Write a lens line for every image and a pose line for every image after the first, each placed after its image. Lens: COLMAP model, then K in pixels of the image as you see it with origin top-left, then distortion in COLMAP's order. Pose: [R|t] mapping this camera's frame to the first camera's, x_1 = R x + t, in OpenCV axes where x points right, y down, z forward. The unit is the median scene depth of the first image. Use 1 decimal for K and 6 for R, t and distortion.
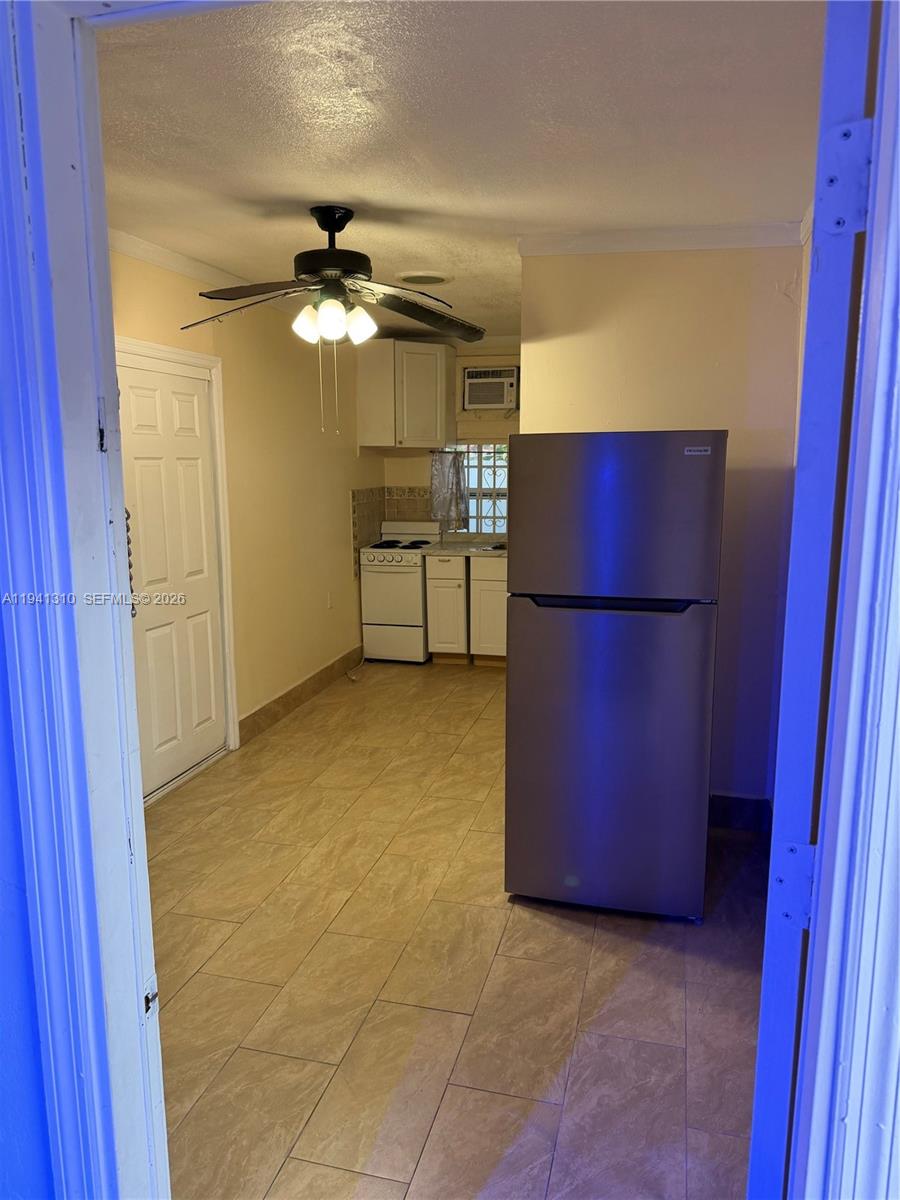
lens RADIAL K [[840.4, 0, 452.6], [0, 840.4, 592.6], [0, 0, 1]] dist [0.078548, -0.095648]
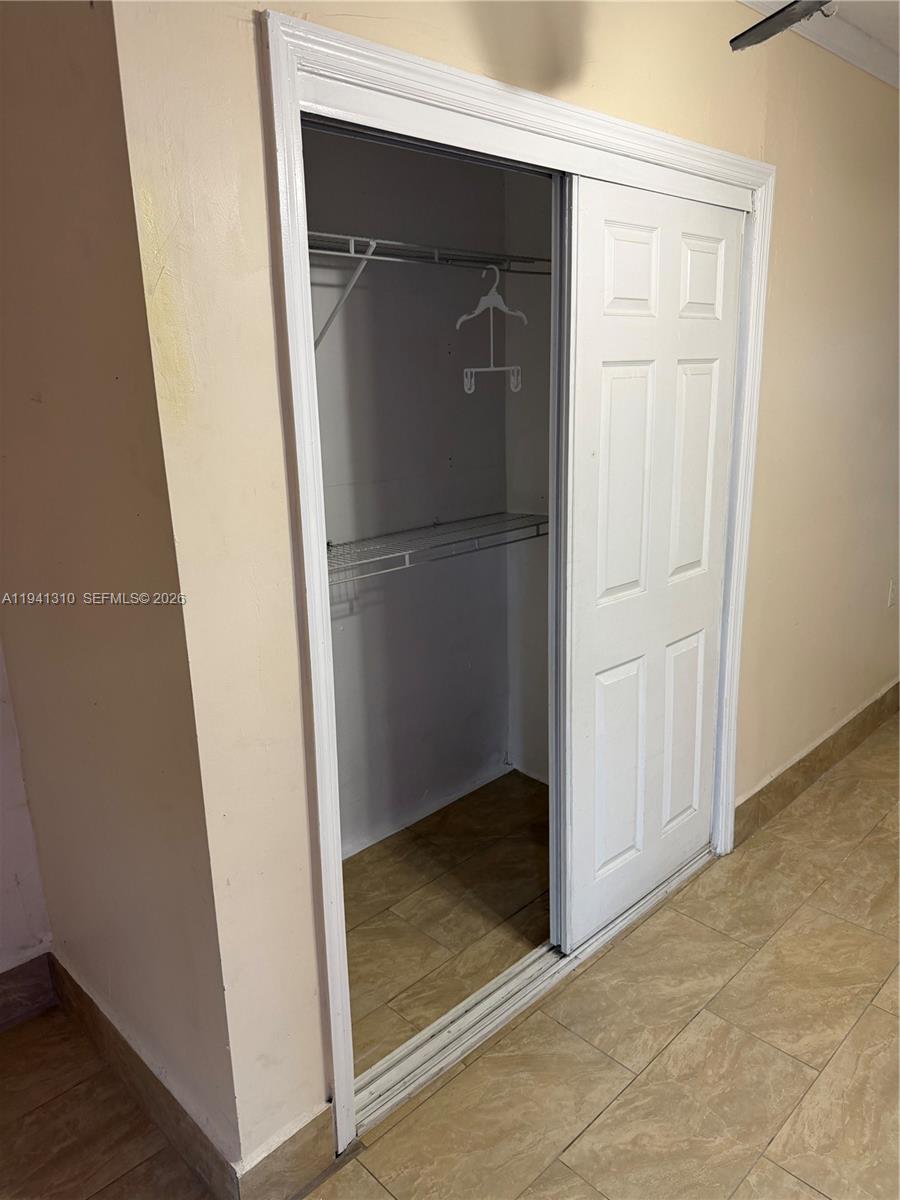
lens RADIAL K [[840.4, 0, 455.8], [0, 840.4, 595.2], [0, 0, 1]] dist [0.078548, -0.095648]
pose [[0.860445, 0.109812, -0.497570, -0.153807], [-0.059363, 0.991455, 0.116156, -0.061756], [0.506074, -0.070409, 0.859612, 0.431107]]
